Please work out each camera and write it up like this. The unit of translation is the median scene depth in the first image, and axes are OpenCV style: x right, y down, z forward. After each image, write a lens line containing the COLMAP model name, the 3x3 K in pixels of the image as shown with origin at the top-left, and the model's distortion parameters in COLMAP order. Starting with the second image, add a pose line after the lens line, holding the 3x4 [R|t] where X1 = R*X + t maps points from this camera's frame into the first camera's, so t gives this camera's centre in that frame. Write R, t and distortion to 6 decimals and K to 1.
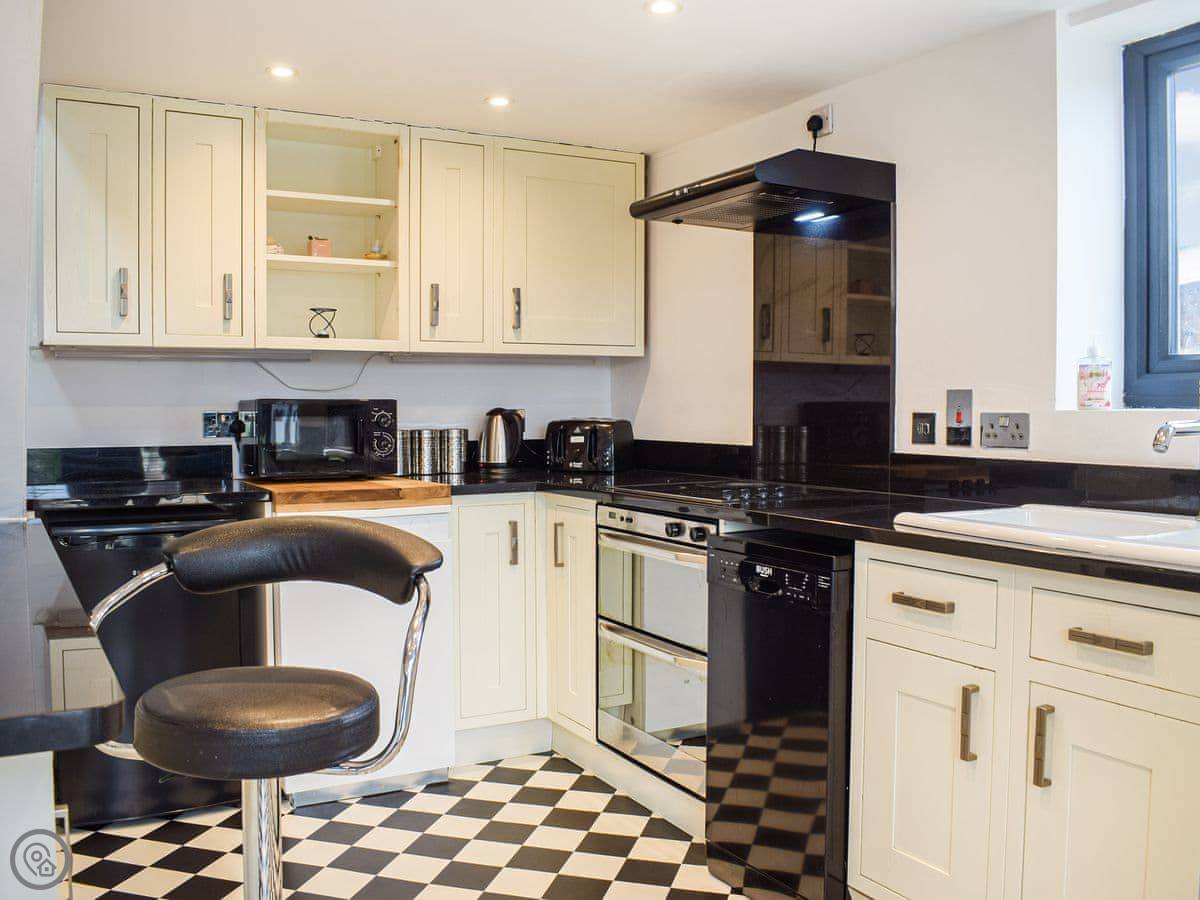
lens RADIAL K [[1097.9, 0, 600.3], [0, 1097.9, 445.8], [0, 0, 1]] dist [-0.069625, 0.000000]
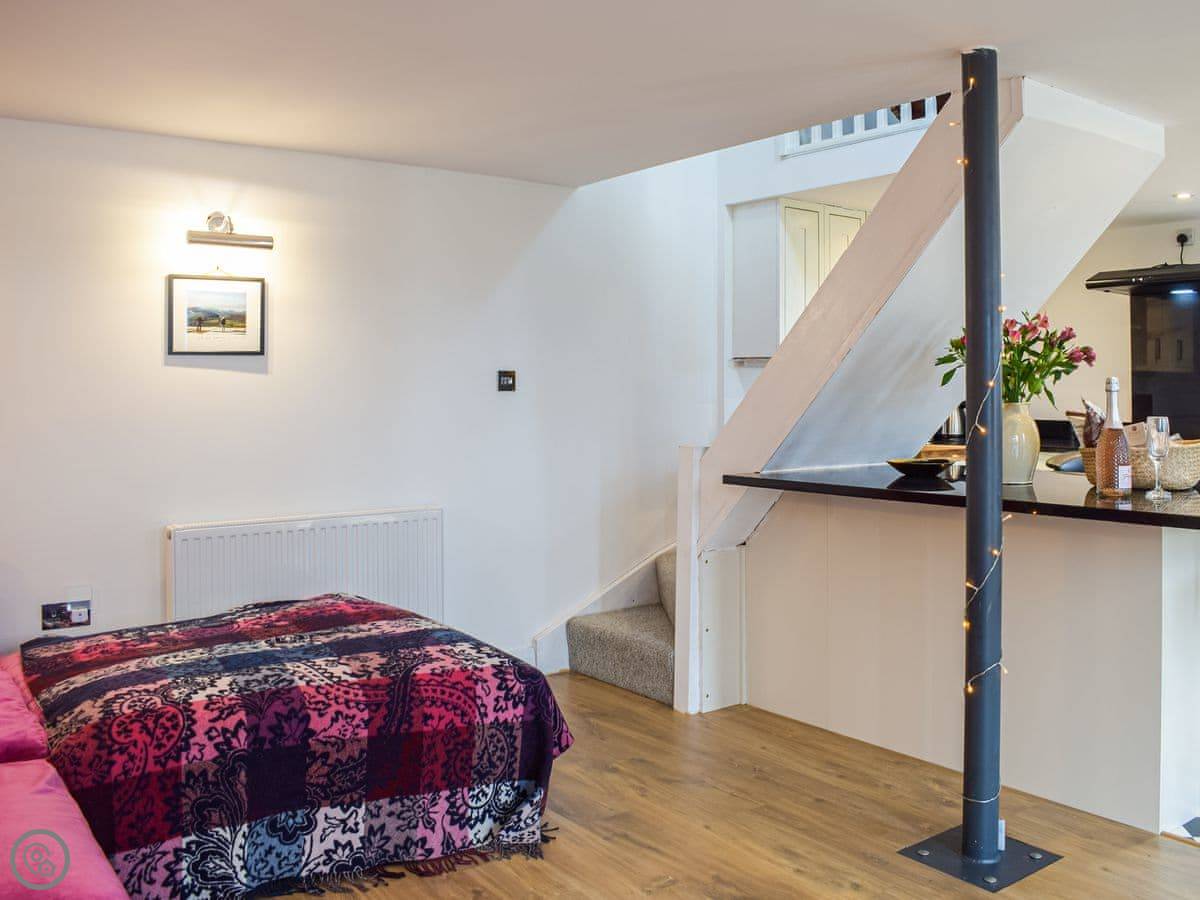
lens RADIAL K [[1097.9, 0, 599.7], [0, 1097.9, 389.4], [0, 0, 1]] dist [-0.069625, 0.000000]
pose [[0.991254, -0.006751, 0.131793, -0.977648], [0.011736, 0.999243, -0.037087, 0.004505], [-0.131442, 0.038310, 0.990583, -0.604262]]
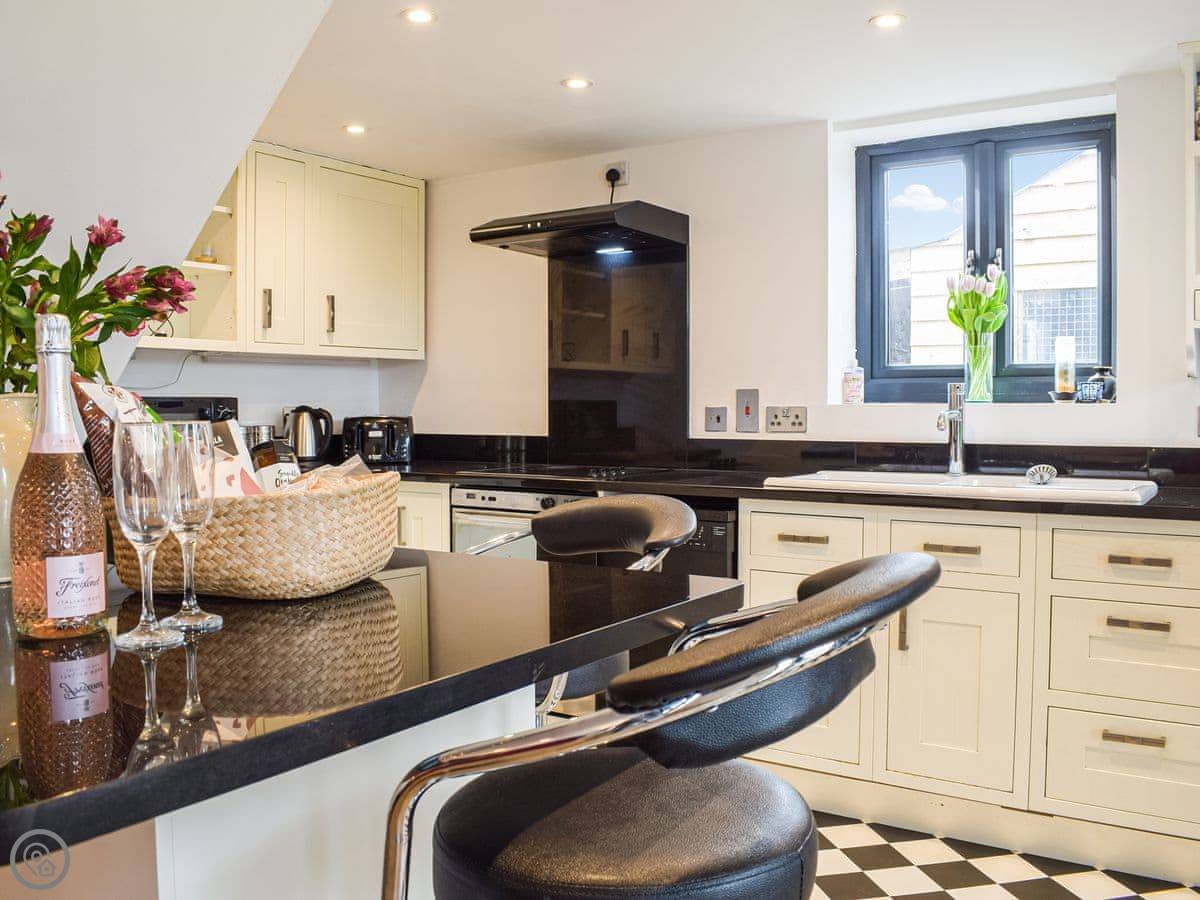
lens RADIAL K [[1097.9, 0, 600.6], [0, 1097.9, 449.0], [0, 0, 1]] dist [-0.069625, 0.000000]
pose [[0.888166, -0.019761, 0.459098, -0.393297], [0.019133, 0.999799, 0.006019, 0.008628], [-0.459125, 0.003438, 0.888365, -0.101331]]
